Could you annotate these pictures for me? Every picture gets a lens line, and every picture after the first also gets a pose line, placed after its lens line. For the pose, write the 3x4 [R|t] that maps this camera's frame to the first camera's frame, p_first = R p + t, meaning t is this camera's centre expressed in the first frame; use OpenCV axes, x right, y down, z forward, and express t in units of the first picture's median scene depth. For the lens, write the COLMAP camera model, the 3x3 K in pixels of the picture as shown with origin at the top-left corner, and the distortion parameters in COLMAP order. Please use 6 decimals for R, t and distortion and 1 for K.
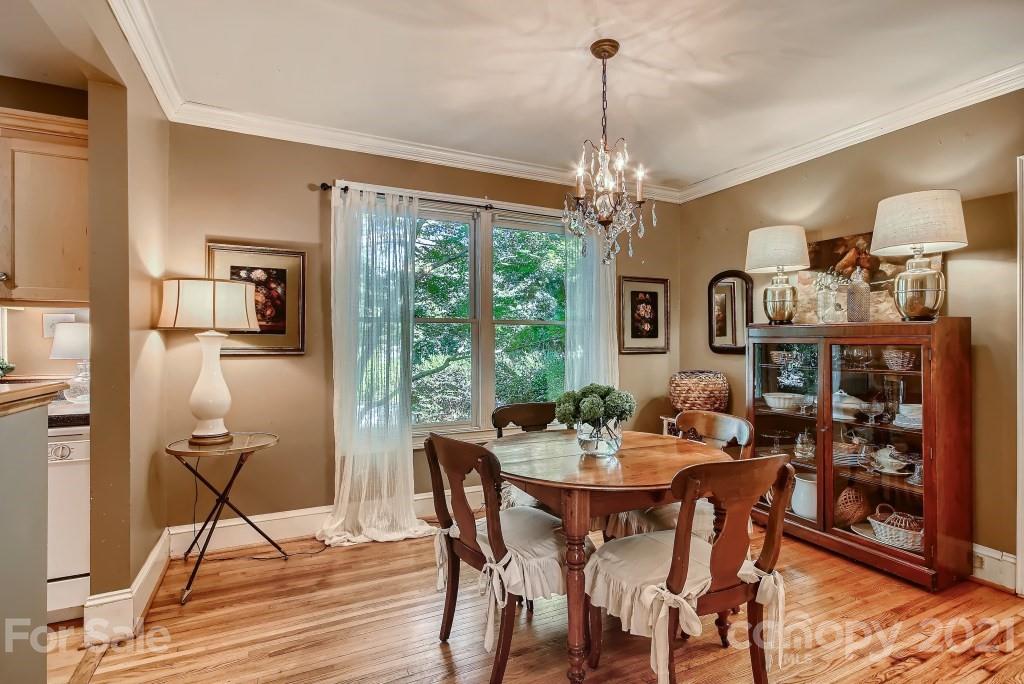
lens RADIAL K [[495.0, 0, 515.6], [0, 495.0, 336.6], [0, 0, 1]] dist [0.000242, 0.000487]
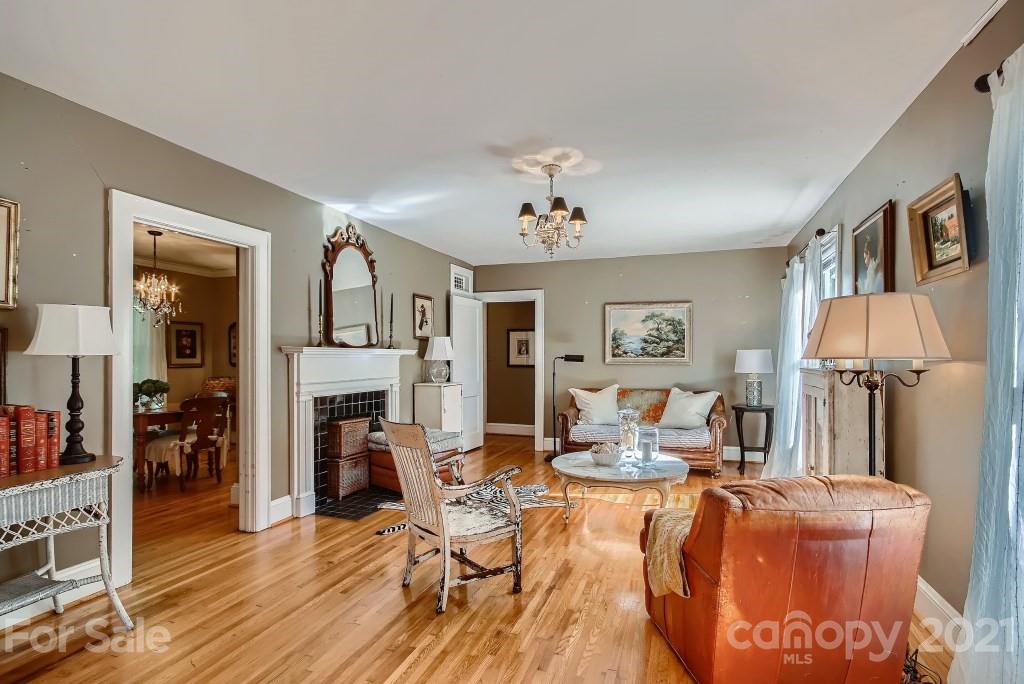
lens RADIAL K [[495.0, 0, 524.7], [0, 495.0, 357.3], [0, 0, 1]] dist [0.000242, 0.000487]
pose [[0.689092, -0.000445, 0.724674, -0.170499], [-0.004078, 0.999982, 0.004492, -0.012723], [-0.724663, -0.006051, 0.689077, -1.028536]]
